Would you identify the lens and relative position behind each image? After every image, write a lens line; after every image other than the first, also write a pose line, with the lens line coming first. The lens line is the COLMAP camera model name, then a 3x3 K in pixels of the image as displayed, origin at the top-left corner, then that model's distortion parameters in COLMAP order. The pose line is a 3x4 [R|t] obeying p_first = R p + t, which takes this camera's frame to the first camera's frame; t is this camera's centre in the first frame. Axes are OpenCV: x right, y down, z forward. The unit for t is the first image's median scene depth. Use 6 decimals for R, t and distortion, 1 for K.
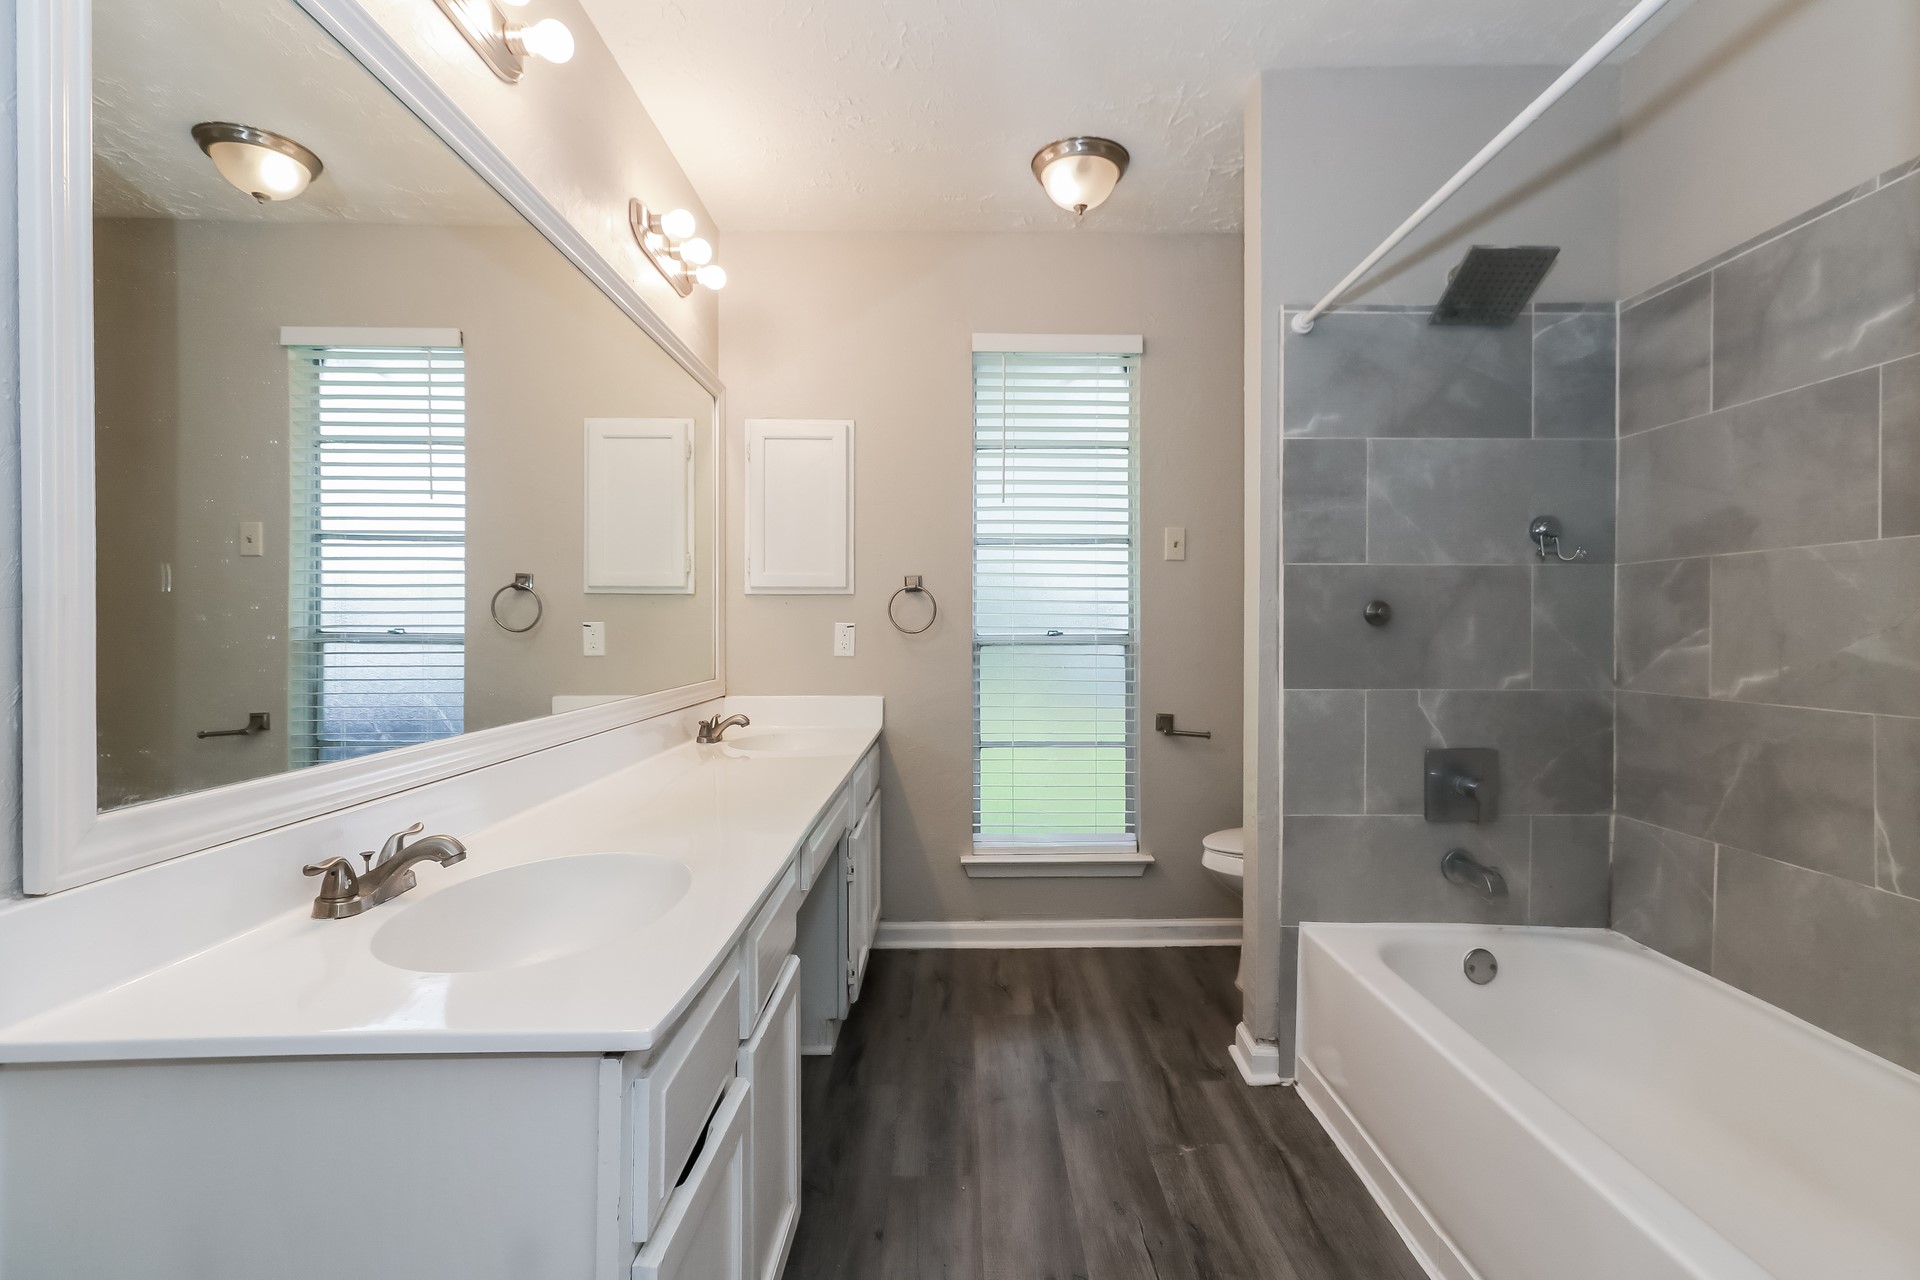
lens RADIAL K [[888.0, 0, 952.0], [0, 888.0, 626.6], [0, 0, 1]] dist [0.016566, -0.001473]
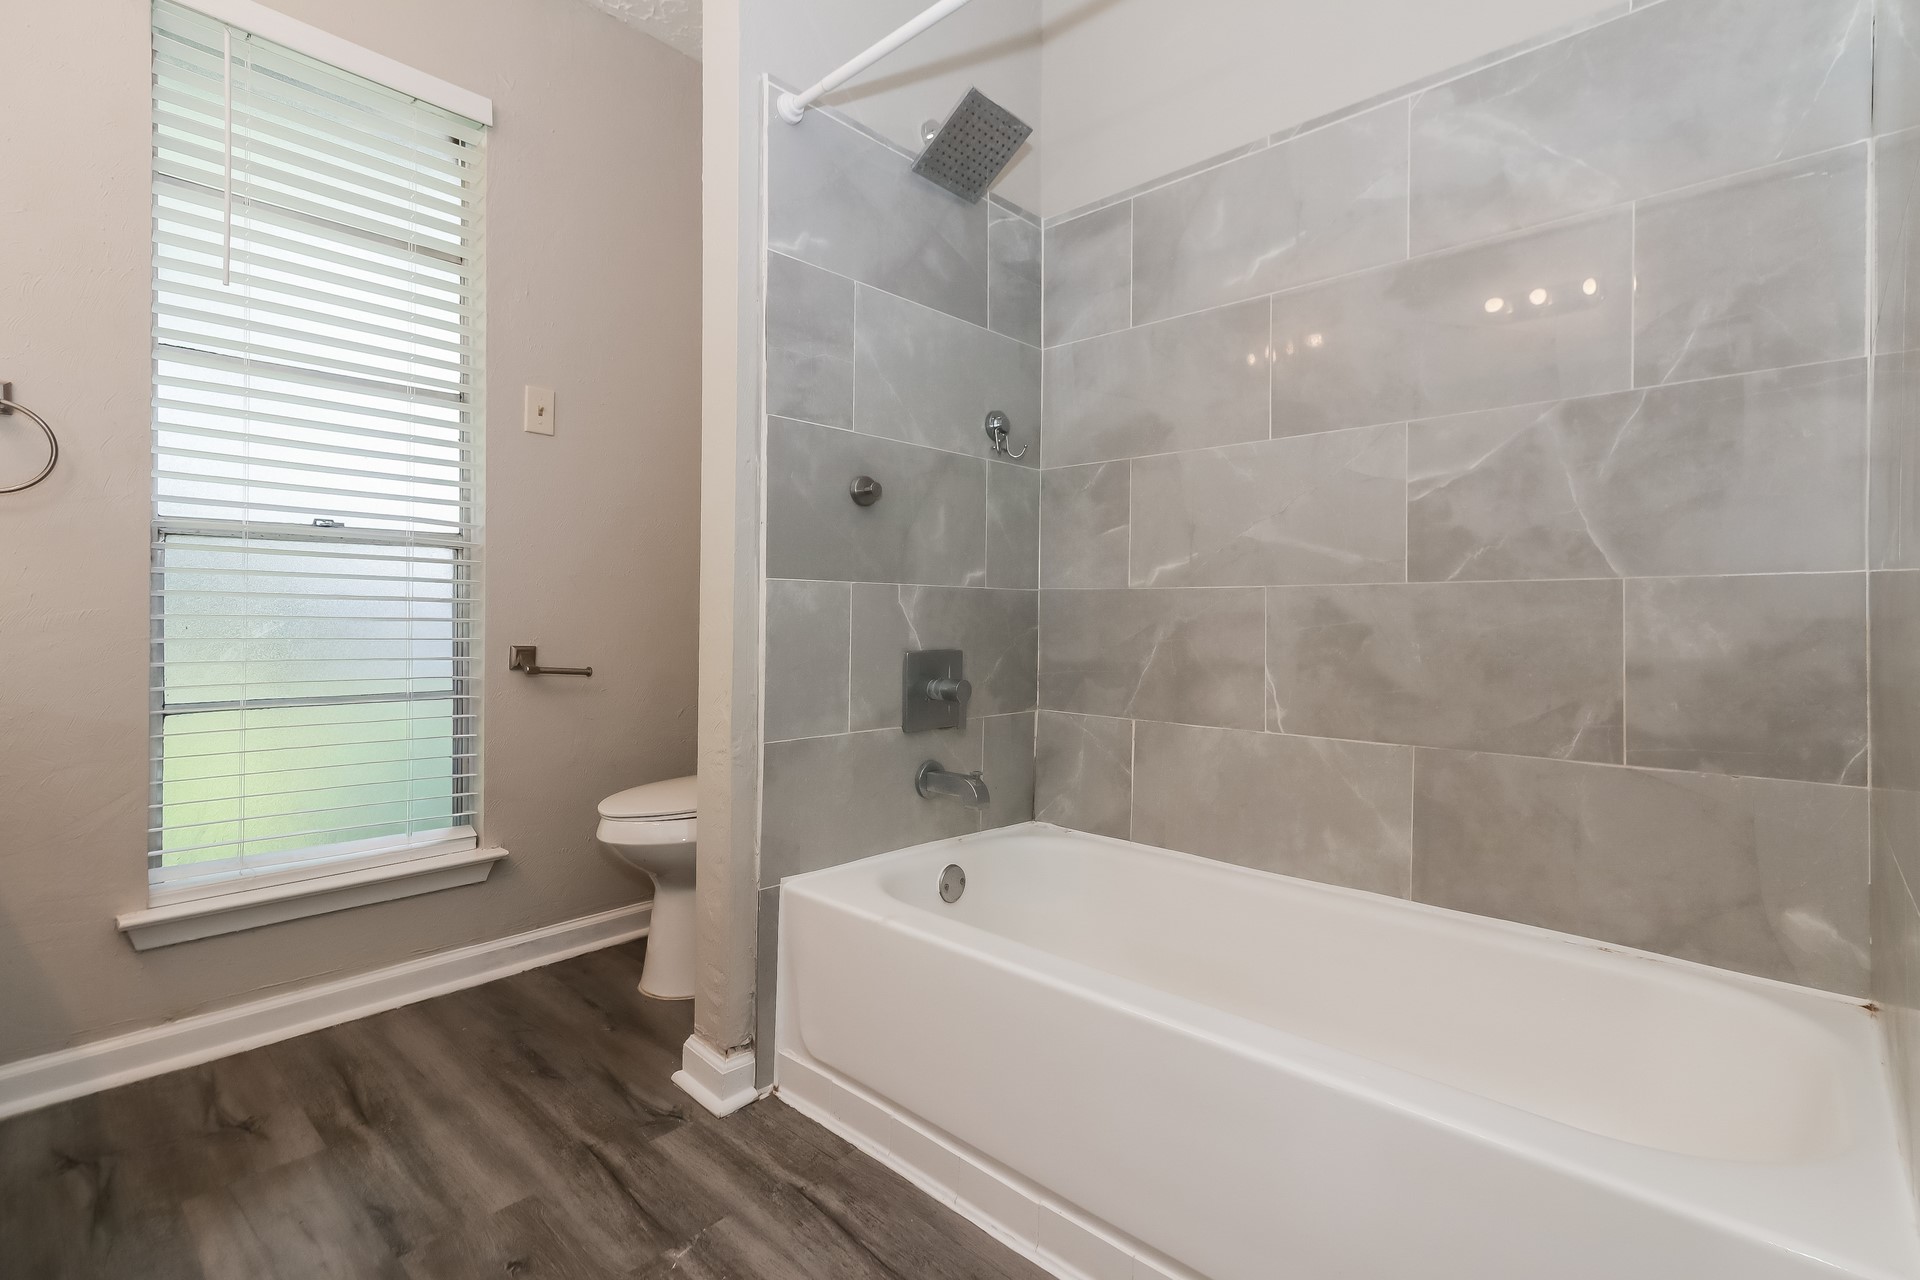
lens RADIAL K [[888.0, 0, 967.3], [0, 888.0, 623.1], [0, 0, 1]] dist [0.016566, -0.001473]
pose [[0.665506, 0.010127, 0.746323, -0.081979], [-0.012850, 0.999915, -0.002109, 0.109917], [-0.746281, -0.008187, 0.665580, 0.368995]]
